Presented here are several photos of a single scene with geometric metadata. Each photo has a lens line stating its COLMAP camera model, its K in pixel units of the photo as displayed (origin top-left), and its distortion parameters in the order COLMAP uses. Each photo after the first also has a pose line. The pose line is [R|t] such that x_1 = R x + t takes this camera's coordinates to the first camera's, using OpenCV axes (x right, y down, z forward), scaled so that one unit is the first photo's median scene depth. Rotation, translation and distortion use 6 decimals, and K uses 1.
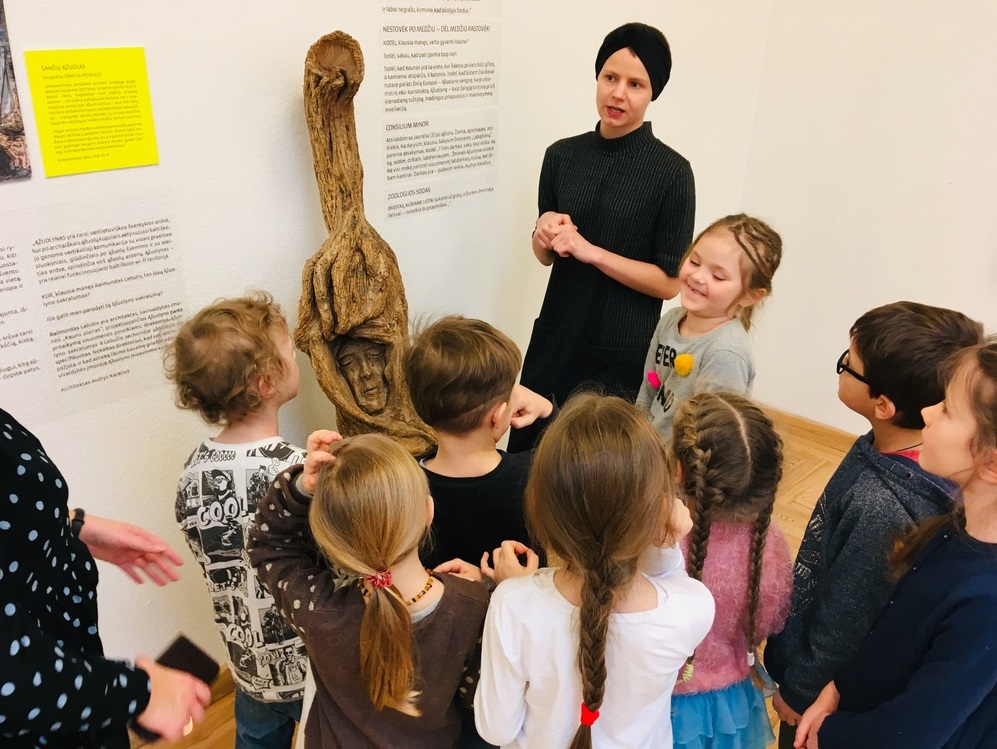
lens RADIAL K [[829.3, 0, 499.6], [0, 829.3, 372.1], [0, 0, 1]] dist [0.088678, -0.124762]
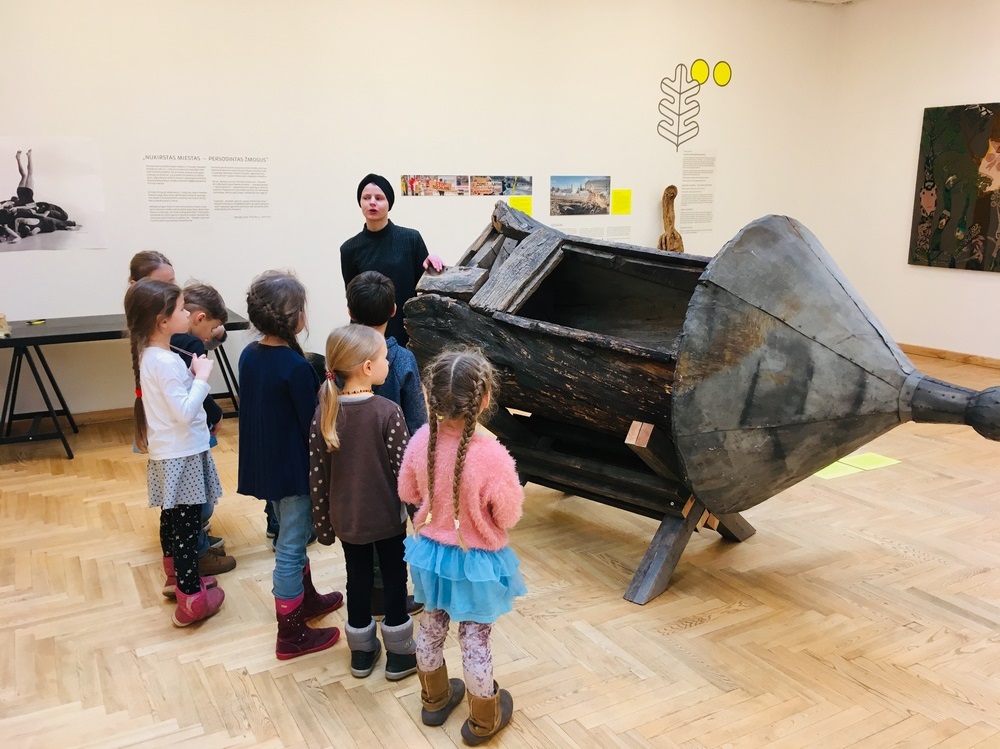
lens RADIAL K [[831.8, 0, 502.2], [0, 831.8, 376.7], [0, 0, 1]] dist [0.088678, -0.124762]
pose [[0.946561, 0.030132, -0.321114, 0.393648], [-0.098603, 0.974992, -0.199169, 1.487686], [0.307082, 0.220189, 0.925860, -3.021324]]
